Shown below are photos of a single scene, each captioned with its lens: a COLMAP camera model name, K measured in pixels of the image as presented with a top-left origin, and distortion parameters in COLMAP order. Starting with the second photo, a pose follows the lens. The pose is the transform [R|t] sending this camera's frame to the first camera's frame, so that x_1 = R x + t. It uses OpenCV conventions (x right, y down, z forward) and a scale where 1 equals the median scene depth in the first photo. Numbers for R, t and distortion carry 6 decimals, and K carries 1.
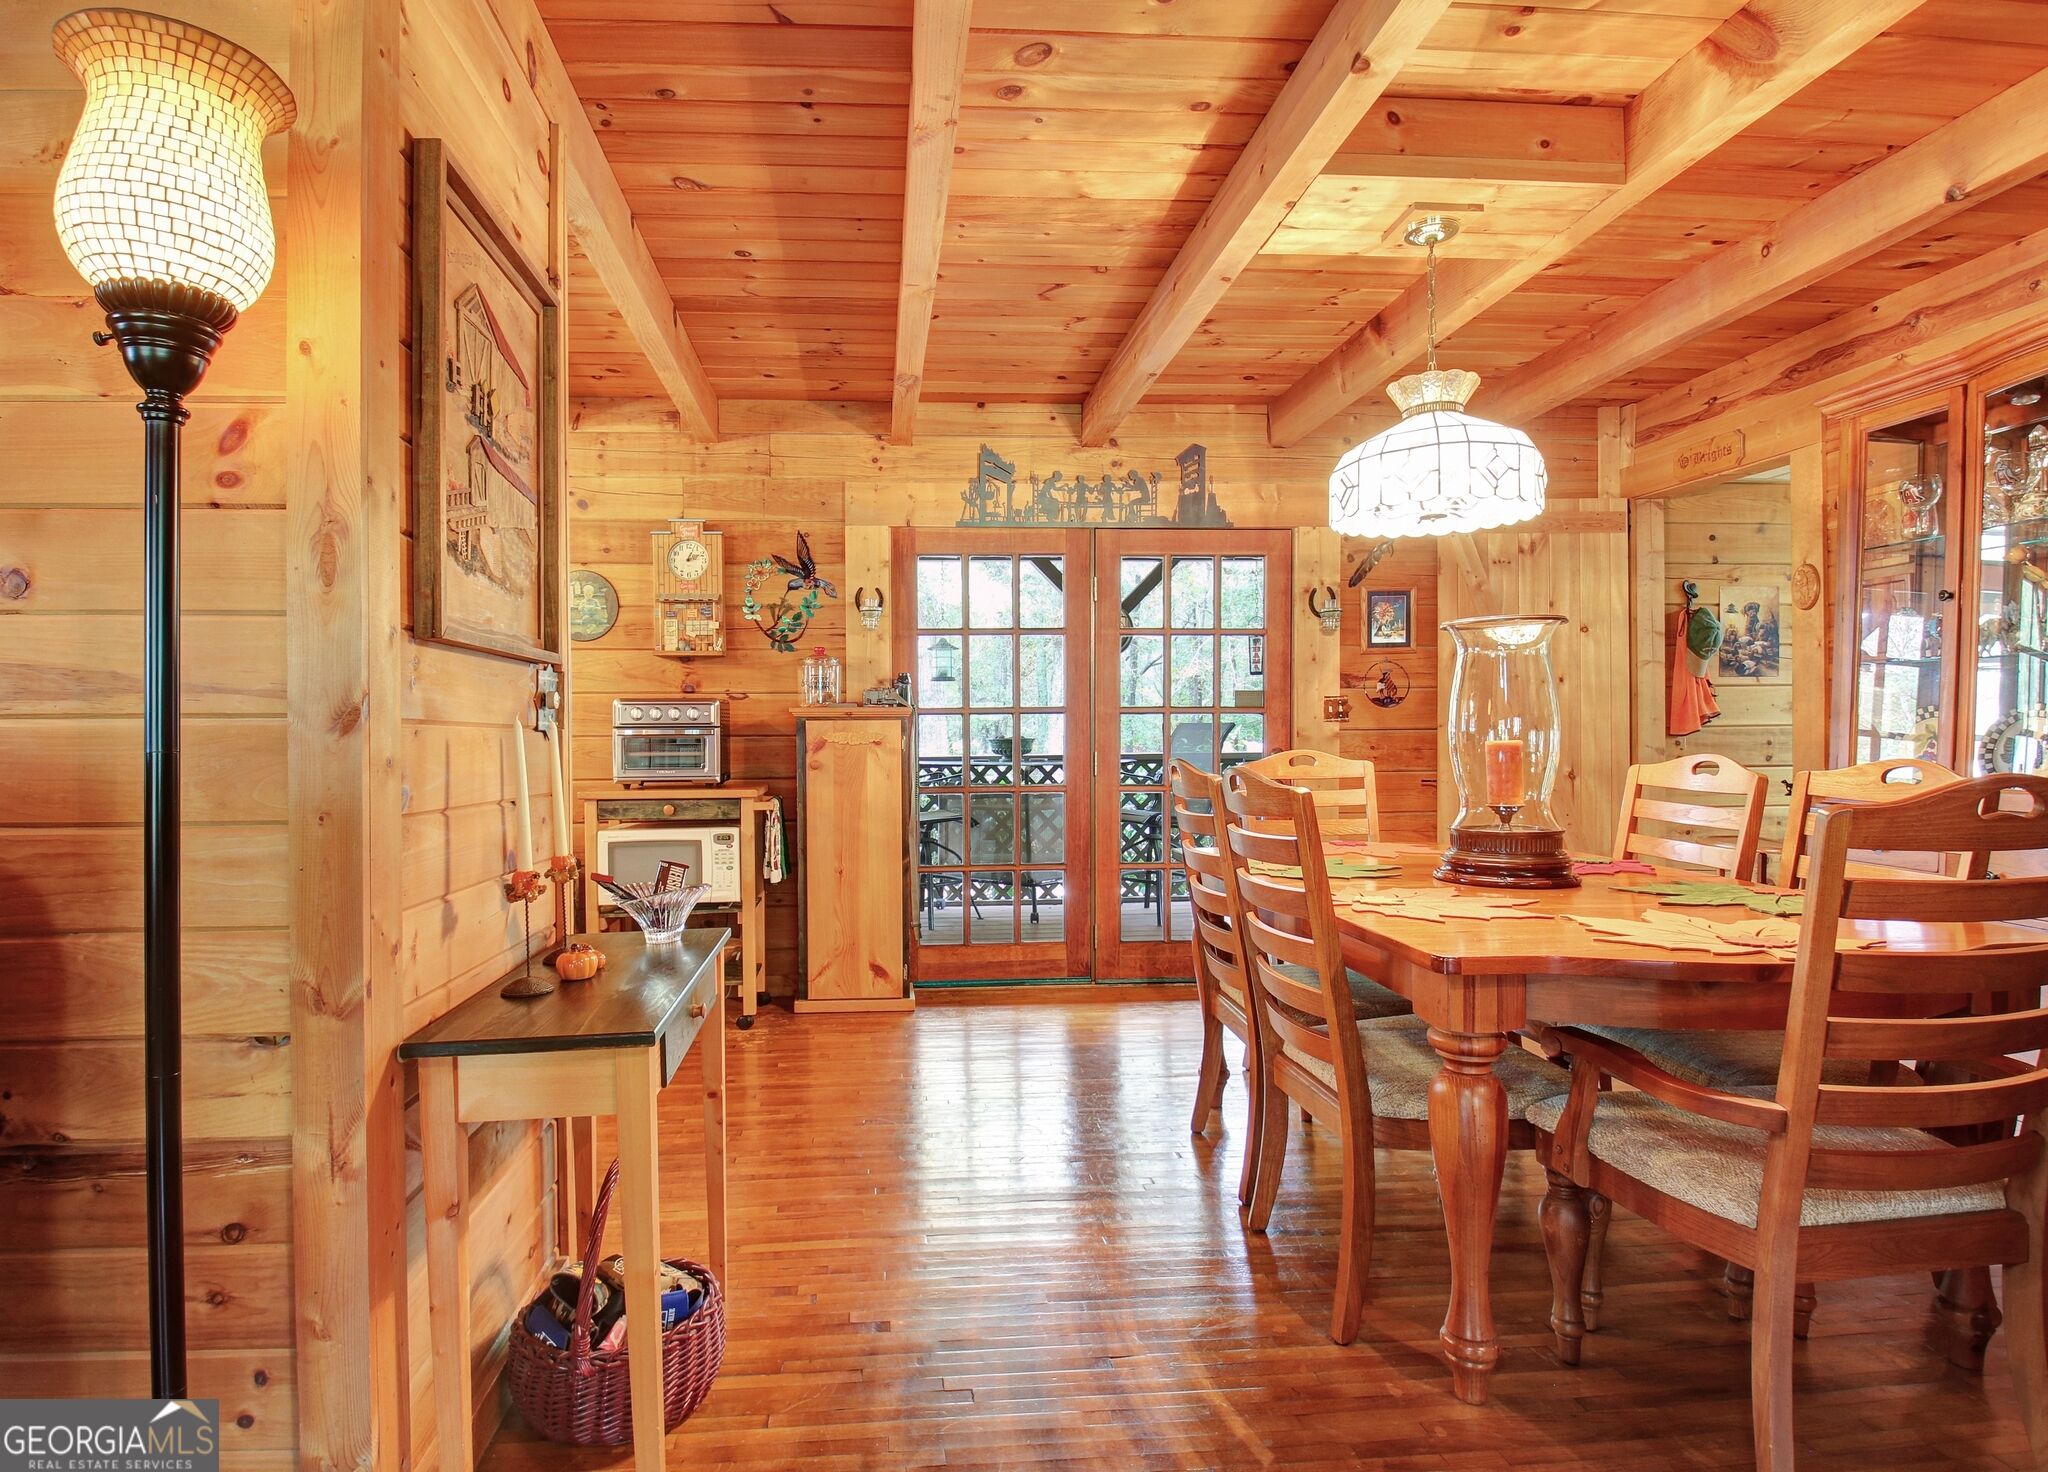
lens RADIAL K [[1087.9, 0, 969.5], [0, 1087.9, 748.4], [0, 0, 1]] dist [-0.017094, -0.004204]
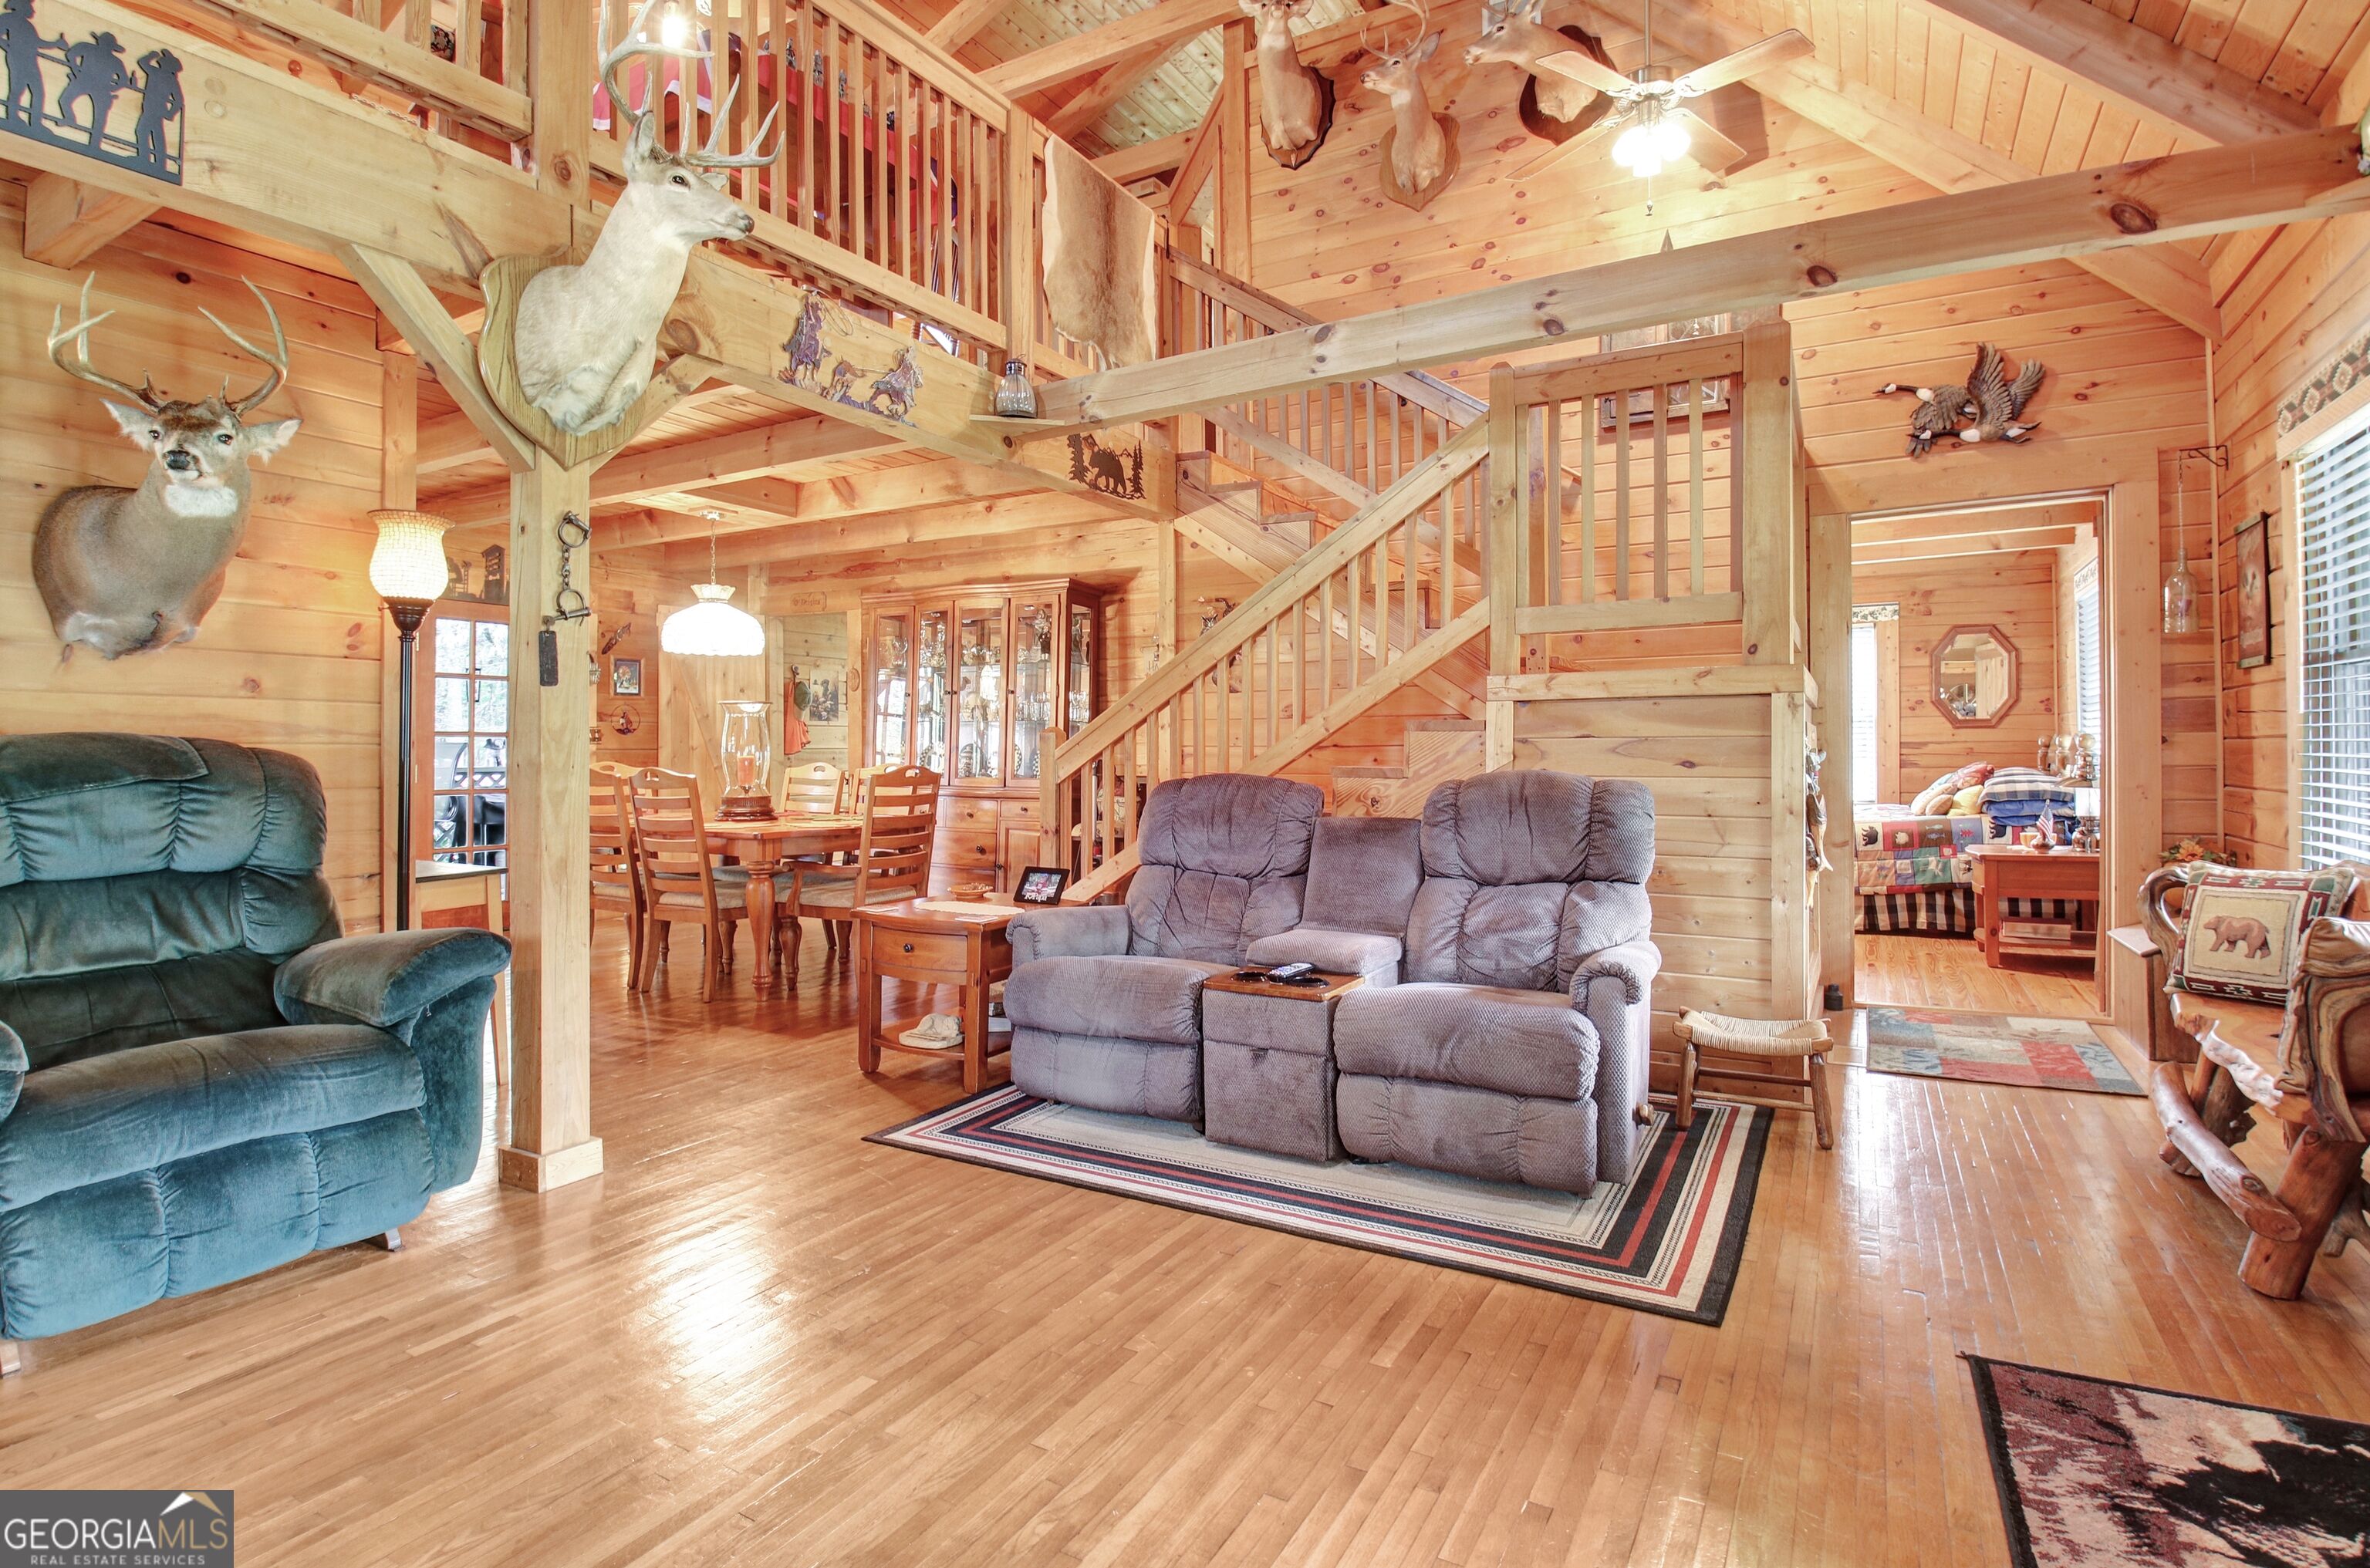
lens RADIAL K [[1165.3, 0, 1180.5], [0, 1165.3, 740.7], [0, 0, 1]] dist [-0.010354, -0.010903]
pose [[0.580003, 0.012039, 0.814526, -0.527327], [0.006800, 0.999784, -0.019620, 0.008058], [-0.814586, 0.016918, 0.579796, -0.625015]]
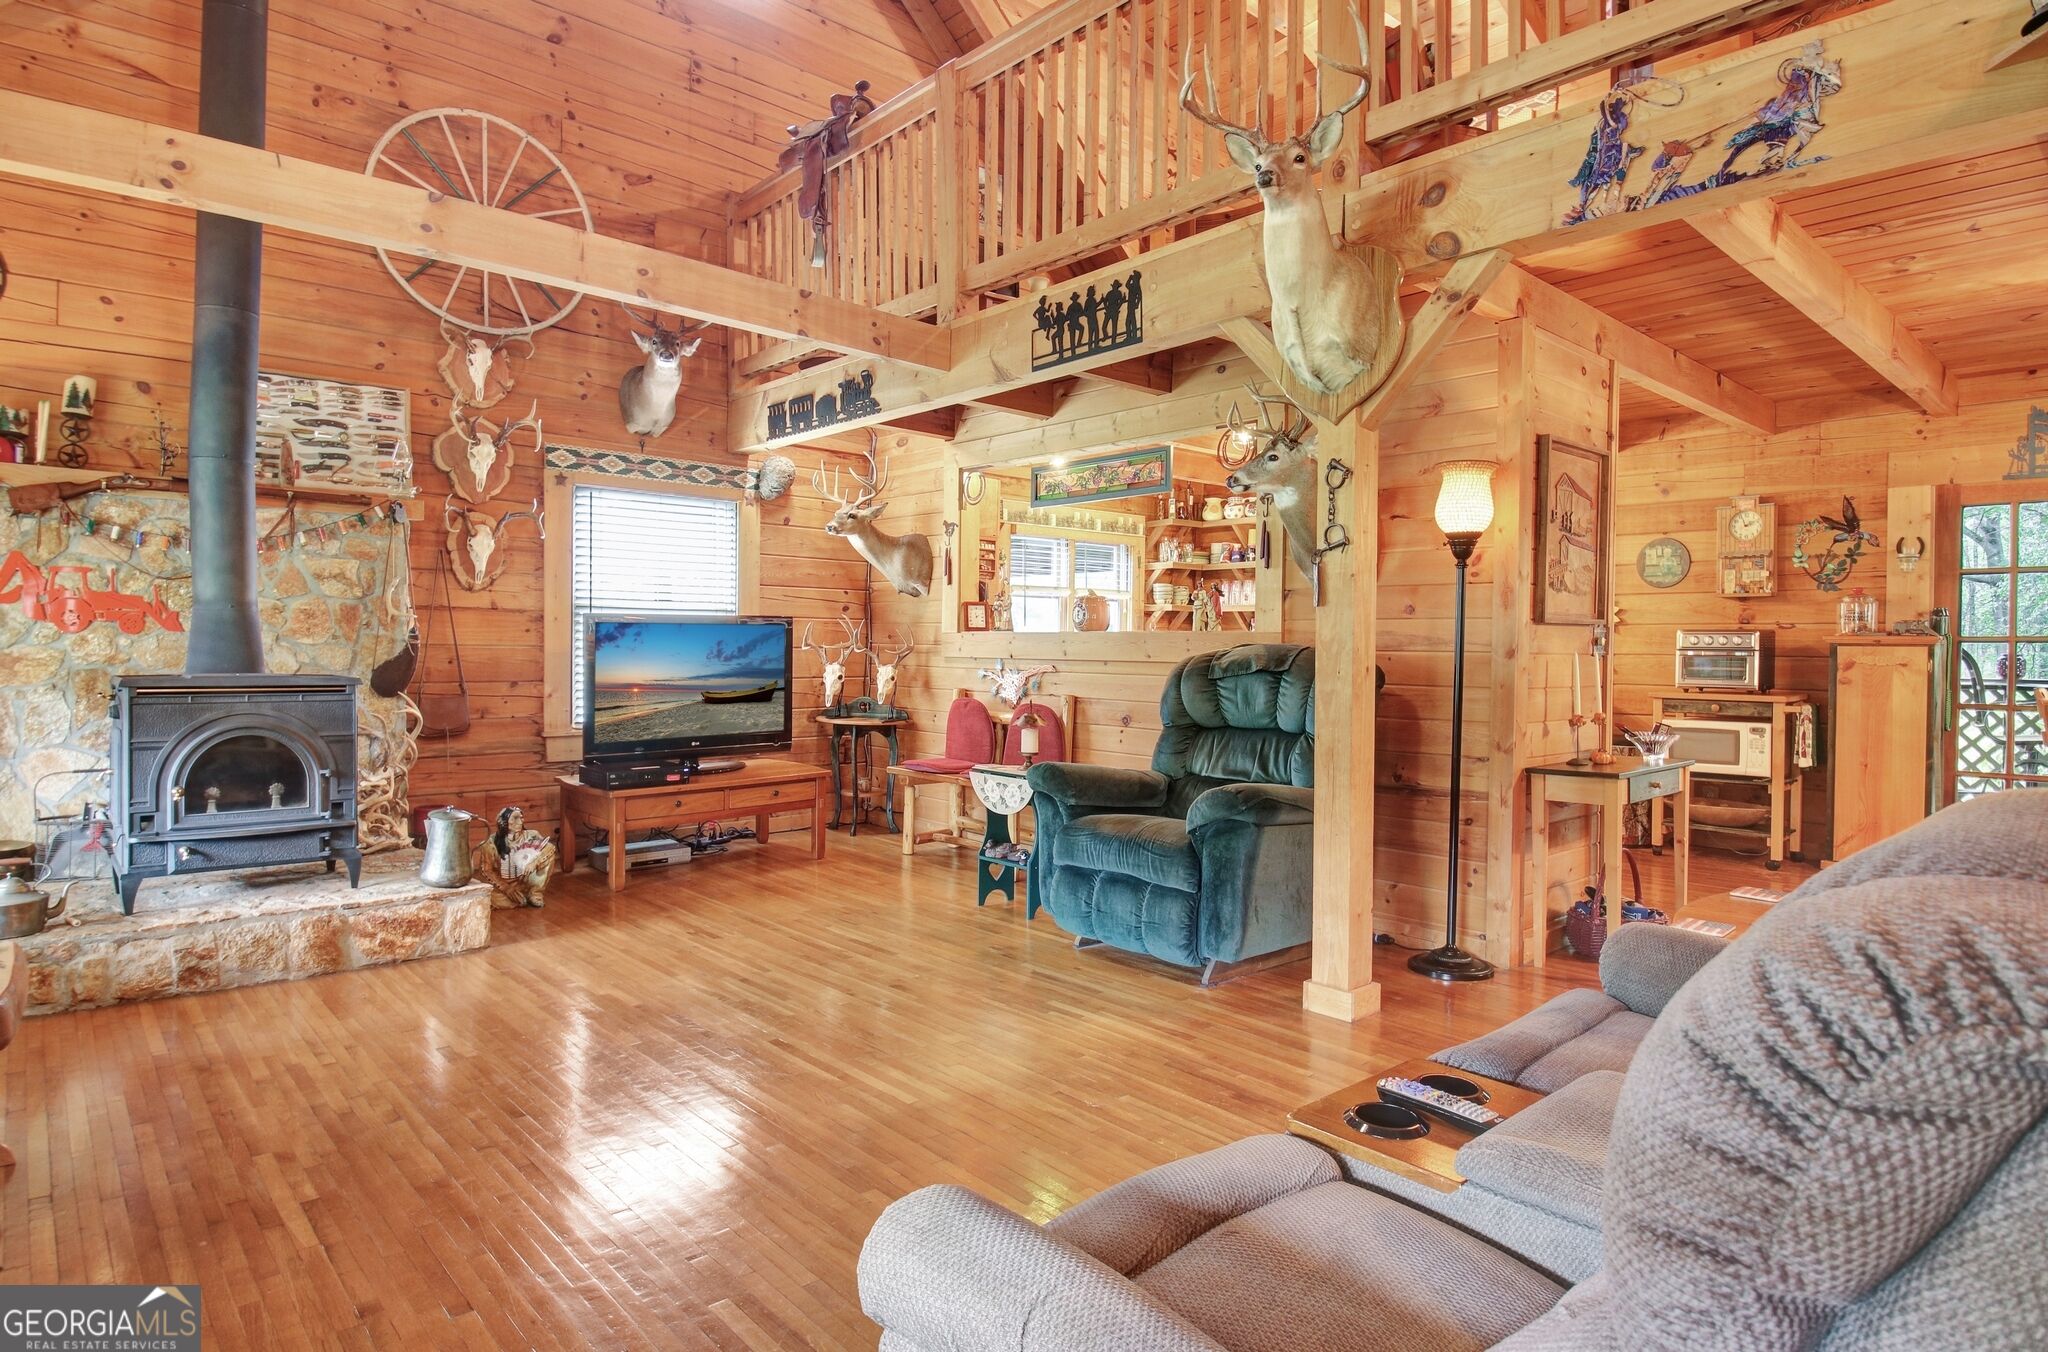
lens RADIAL K [[1104.6, 0, 1038.8], [0, 1104.6, 673.5], [0, 0, 1]] dist [-0.002379, -0.003792]
pose [[0.611864, 0.031332, -0.790342, 0.315808], [-0.019520, 0.999509, 0.024512, -0.006581], [0.790722, 0.000429, 0.612175, -0.577618]]
